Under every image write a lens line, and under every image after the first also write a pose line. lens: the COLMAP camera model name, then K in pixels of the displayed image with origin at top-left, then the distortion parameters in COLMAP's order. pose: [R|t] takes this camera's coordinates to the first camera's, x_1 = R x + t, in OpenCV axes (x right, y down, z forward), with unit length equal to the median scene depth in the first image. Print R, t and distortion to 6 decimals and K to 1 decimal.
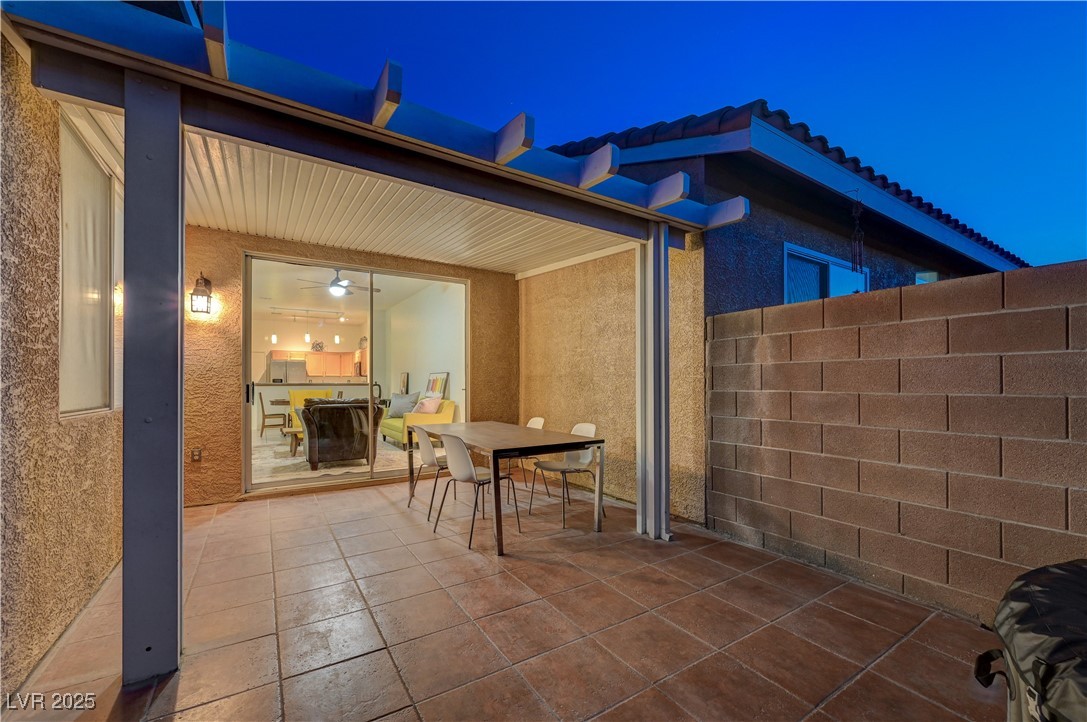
lens RADIAL K [[439.9, 0, 552.9], [0, 439.9, 380.2], [0, 0, 1]] dist [0.002179, -0.000610]
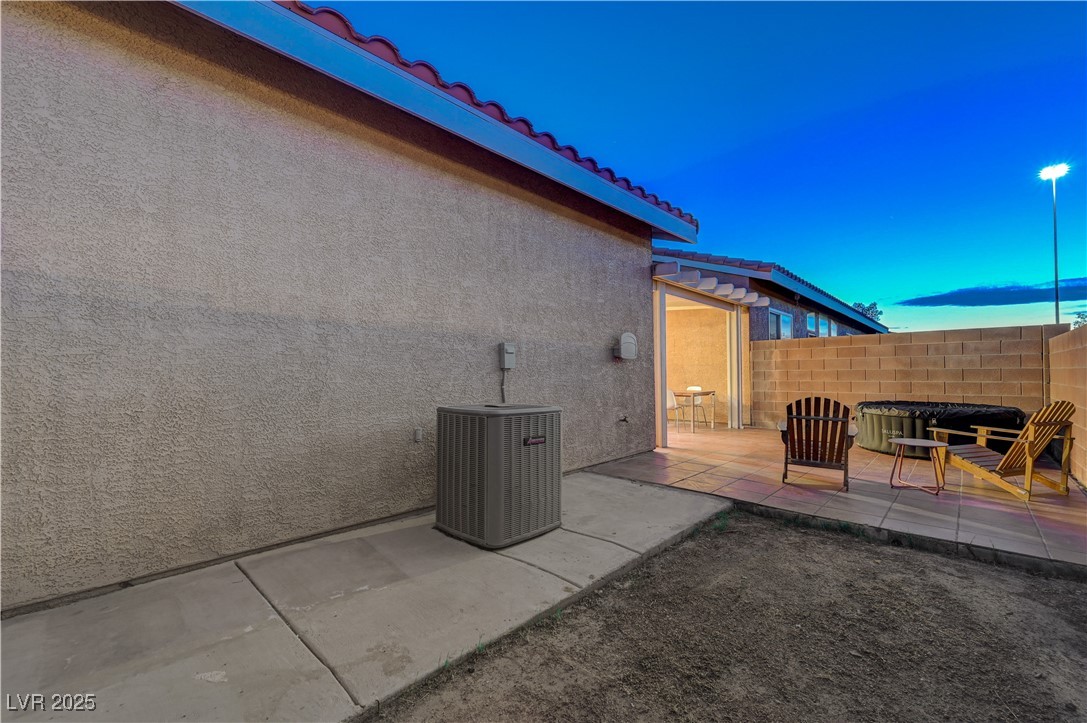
lens RADIAL K [[439.9, 0, 553.3], [0, 439.9, 369.2], [0, 0, 1]] dist [0.002179, -0.000610]
pose [[0.973103, -0.001718, 0.230365, -0.997841], [0.003520, 0.999966, -0.007411, 0.021611], [-0.230344, 0.008023, 0.973076, -0.888802]]
